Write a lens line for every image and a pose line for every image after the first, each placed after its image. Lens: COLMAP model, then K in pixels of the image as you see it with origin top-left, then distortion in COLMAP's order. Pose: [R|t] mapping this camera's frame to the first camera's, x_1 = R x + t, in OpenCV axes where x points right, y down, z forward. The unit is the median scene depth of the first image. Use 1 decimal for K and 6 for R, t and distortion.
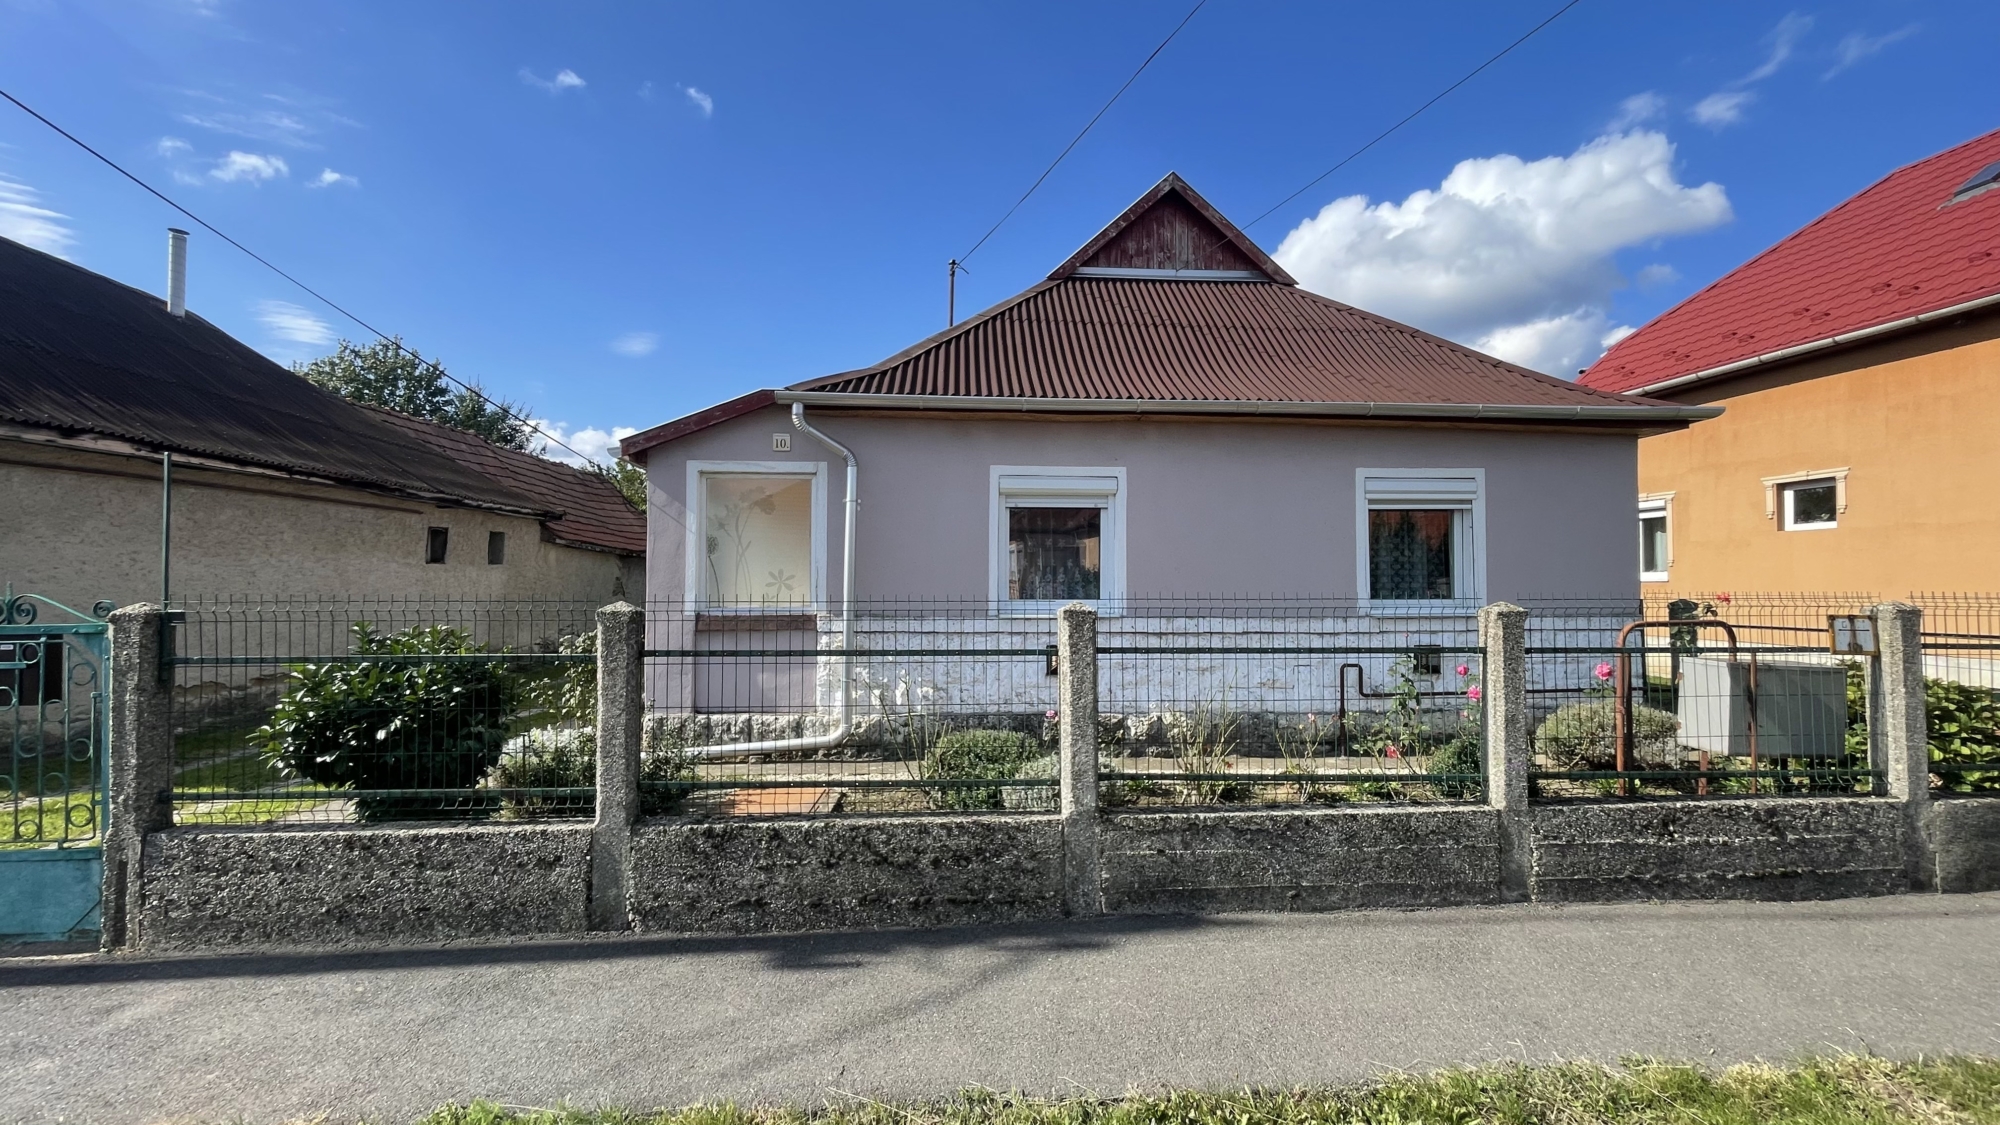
lens RADIAL K [[805.4, 0, 986.3], [0, 805.4, 554.4], [0, 0, 1]] dist [-0.001103, -0.001413]
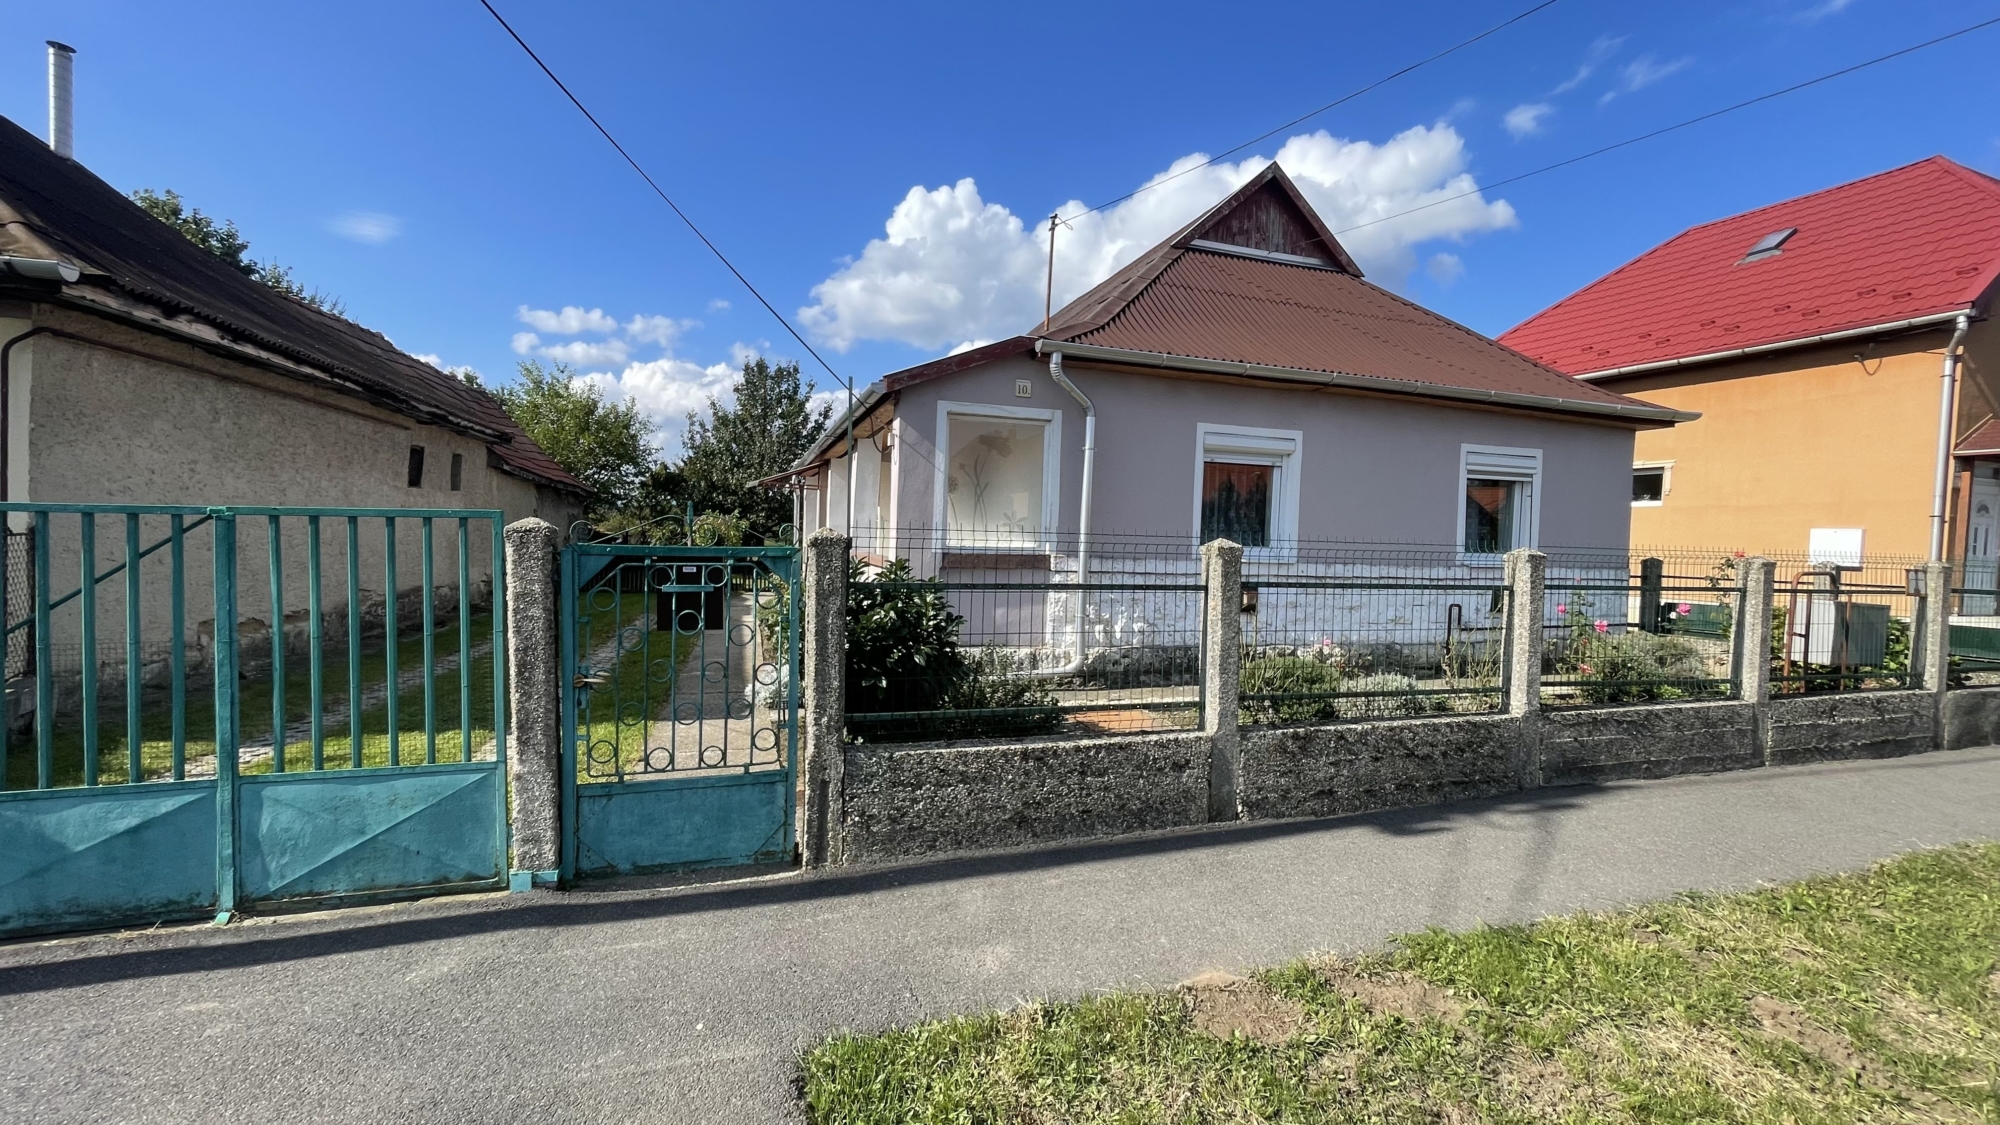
lens RADIAL K [[805.4, 0, 982.2], [0, 805.4, 556.4], [0, 0, 1]] dist [-0.001103, -0.001413]
pose [[0.968877, 0.021388, 0.246619, -0.783030], [-0.038216, 0.997240, 0.063651, 0.018017], [-0.244577, -0.071095, 0.967020, -0.009845]]
